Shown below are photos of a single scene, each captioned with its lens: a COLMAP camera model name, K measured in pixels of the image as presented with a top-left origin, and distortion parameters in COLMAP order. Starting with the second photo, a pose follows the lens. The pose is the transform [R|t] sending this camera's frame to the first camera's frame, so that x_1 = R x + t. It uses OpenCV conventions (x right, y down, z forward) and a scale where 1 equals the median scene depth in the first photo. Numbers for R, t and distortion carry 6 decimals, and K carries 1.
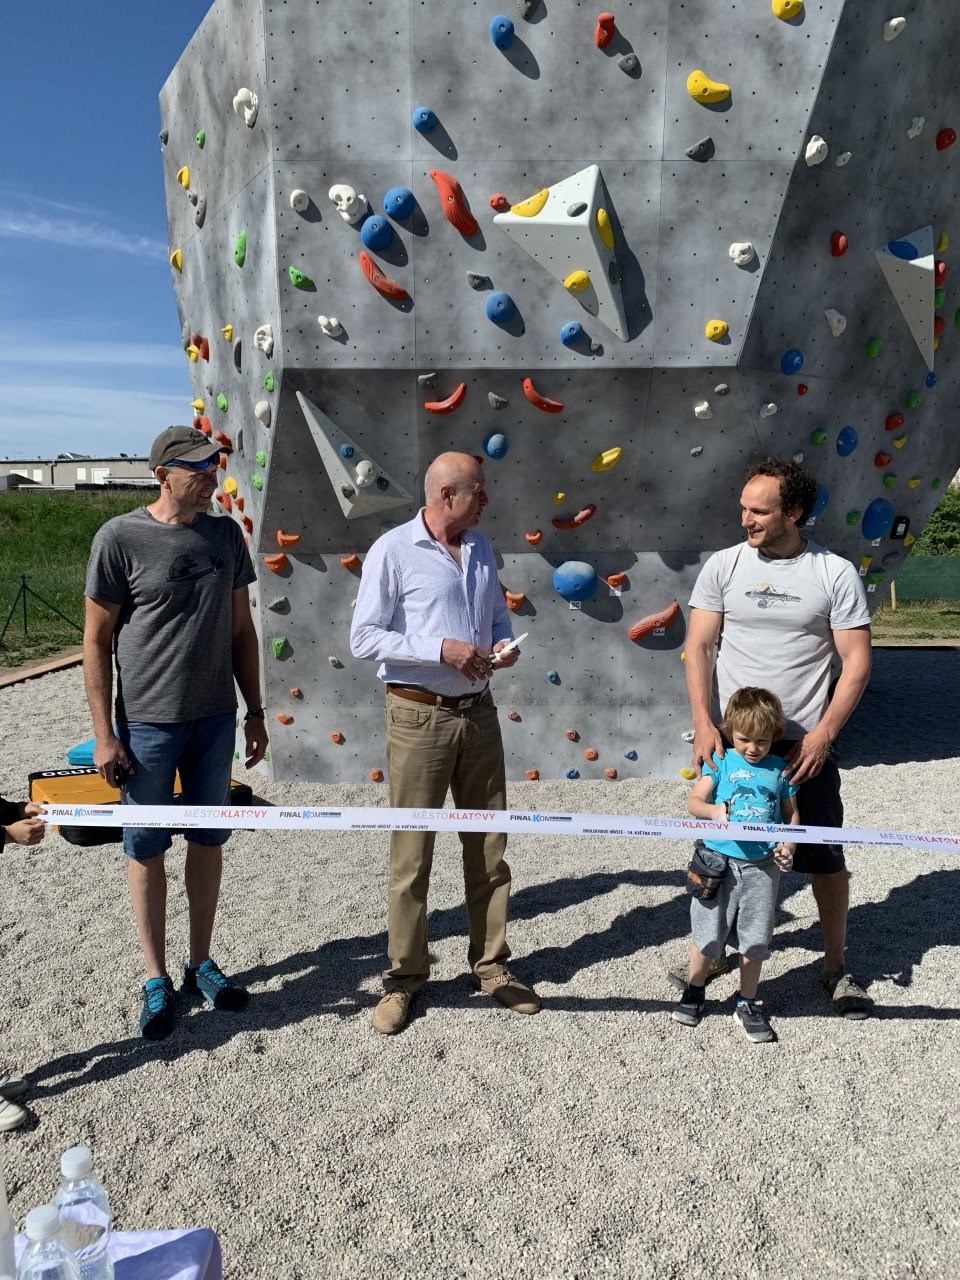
lens RADIAL K [[977.9, 0, 472.0], [0, 977.9, 625.1], [0, 0, 1]] dist [0.025895, -0.027100]
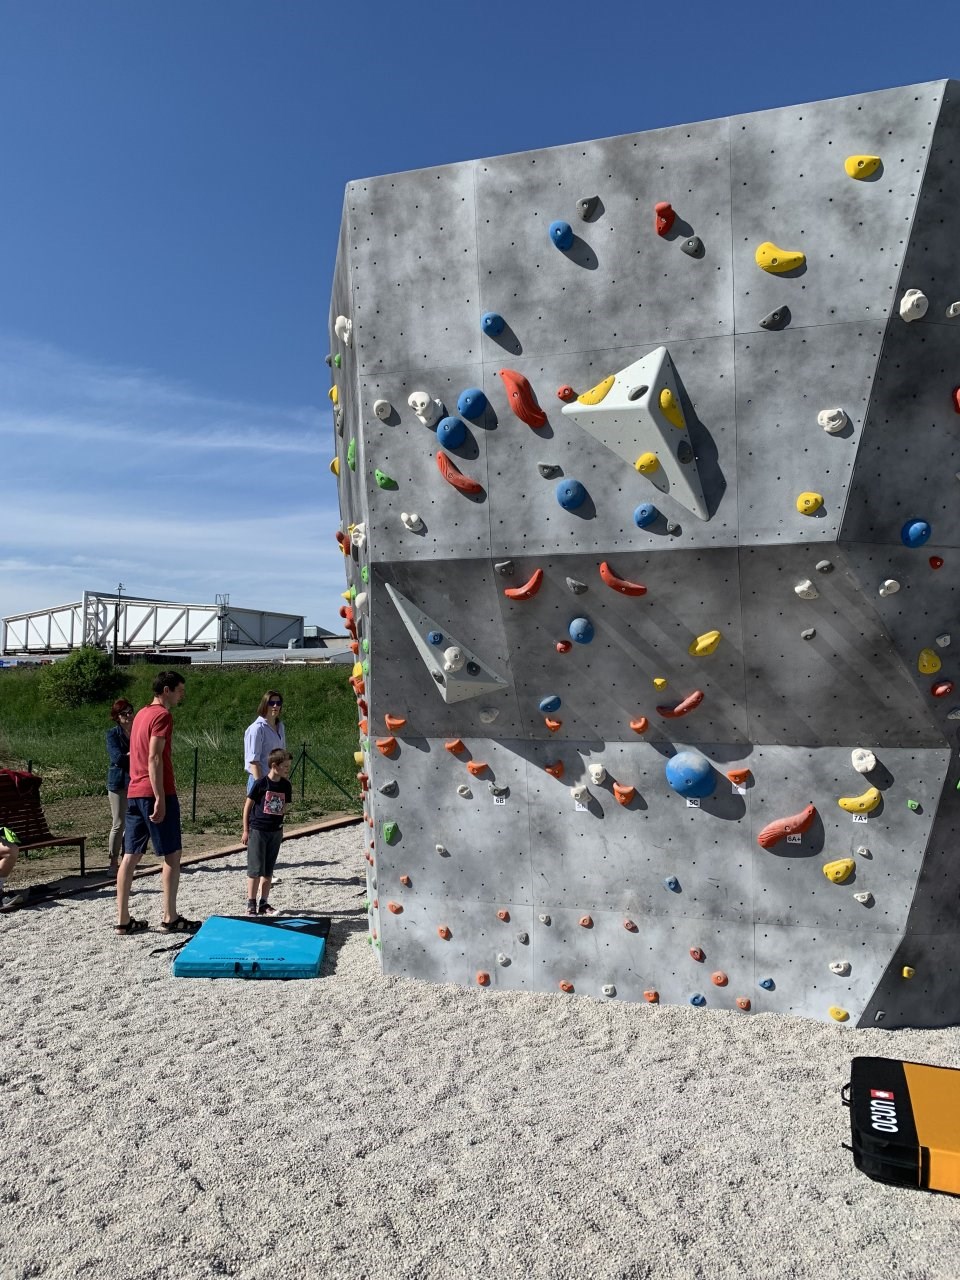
lens RADIAL K [[977.9, 0, 468.6], [0, 977.9, 623.6], [0, 0, 1]] dist [0.025895, -0.027100]
pose [[0.944993, -0.016241, -0.326687, 0.250246], [-0.038809, 0.986144, -0.161286, -0.035557], [0.324780, 0.165093, 0.931269, 0.081383]]
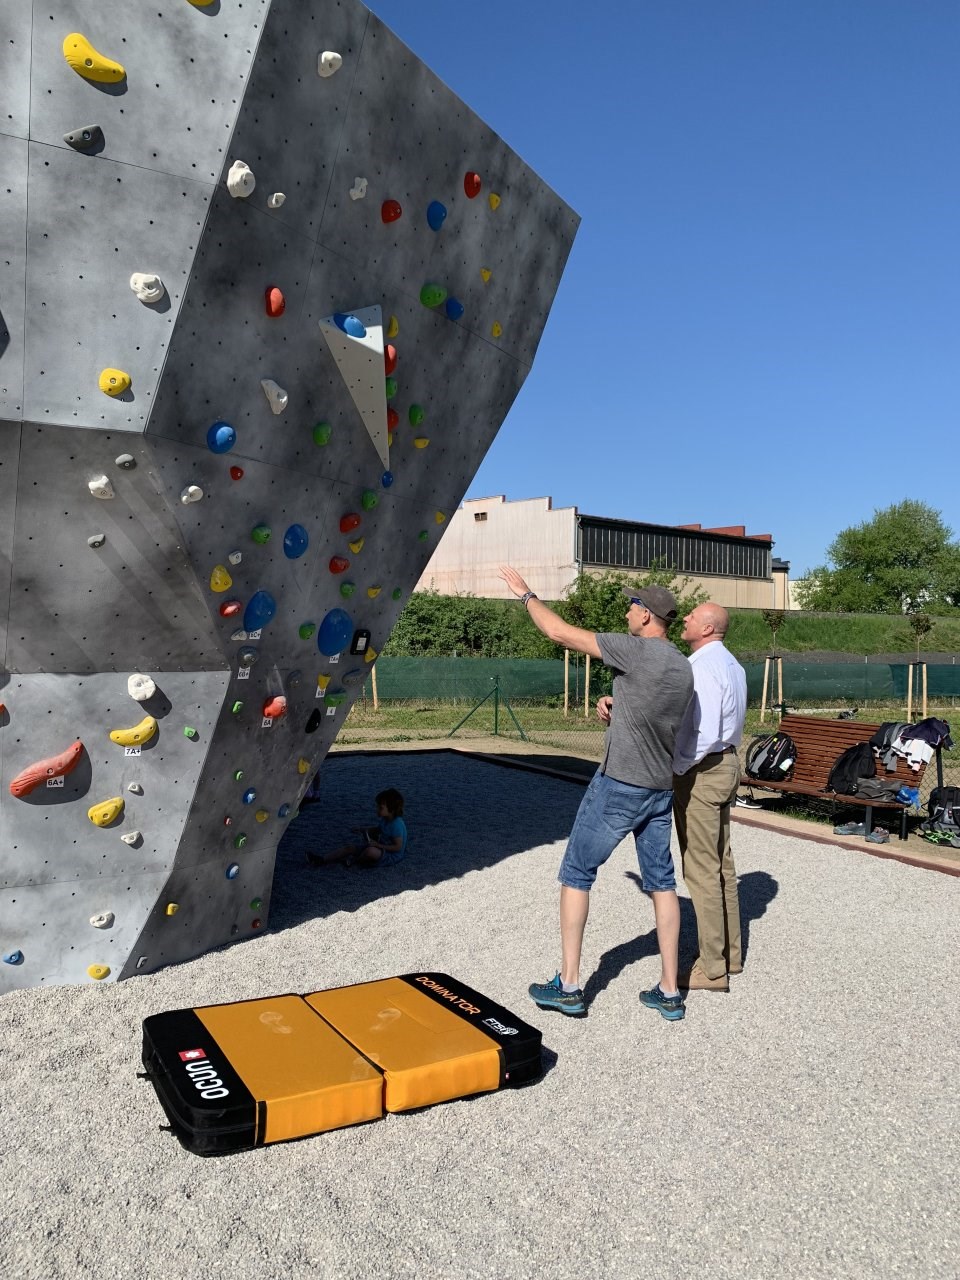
lens RADIAL K [[977.9, 0, 481.1], [0, 977.9, 629.0], [0, 0, 1]] dist [0.025895, -0.027100]
pose [[0.874619, 0.015124, 0.484575, 0.135990], [0.030523, 0.995813, -0.086171, -0.041532], [-0.483850, 0.090157, 0.870495, 0.236064]]
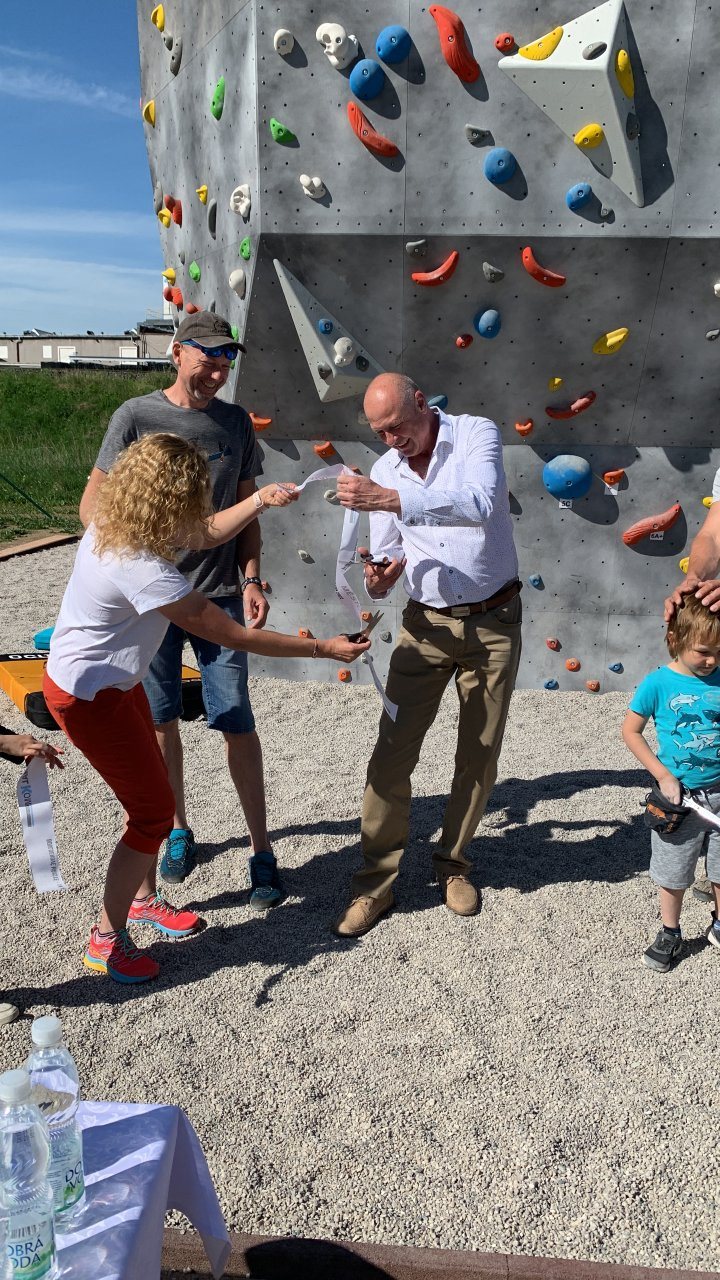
lens RADIAL K [[1029.9, 0, 355.3], [0, 1029.9, 629.4], [0, 0, 1]] dist [0.012511, -0.005049]
pose [[0.995362, 0.044860, -0.085095, -0.004406], [-0.035927, 0.993955, 0.103747, 0.004886], [0.089234, -0.100209, 0.990957, 0.007278]]
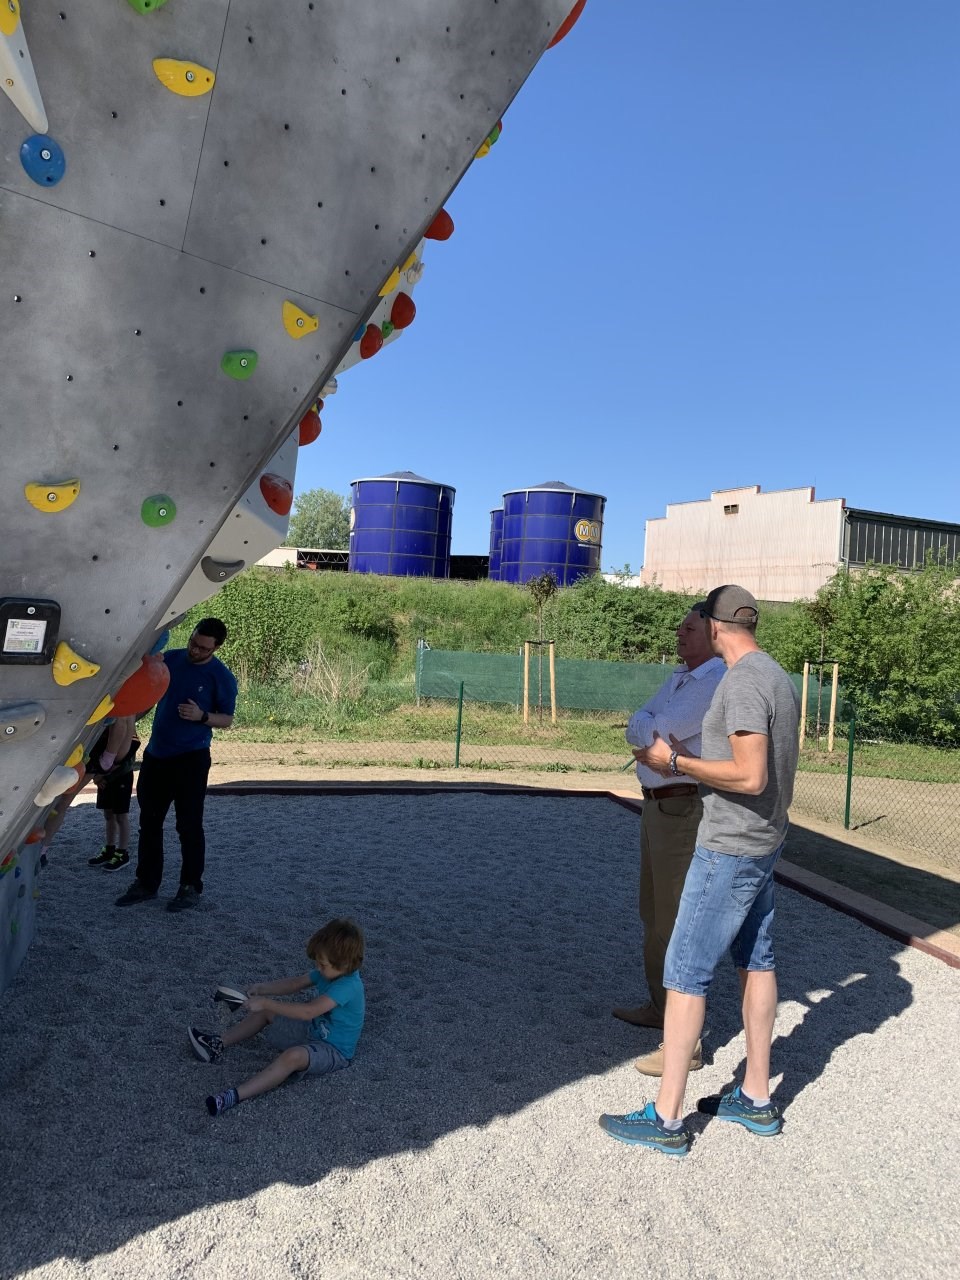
lens RADIAL K [[977.9, 0, 443.5], [0, 977.9, 621.0], [0, 0, 1]] dist [0.025895, -0.027100]
pose [[0.975388, 0.057640, 0.212829, 0.666709], [-0.038938, 0.995085, -0.091048, -0.102612], [-0.217031, 0.080520, 0.972838, 0.855011]]
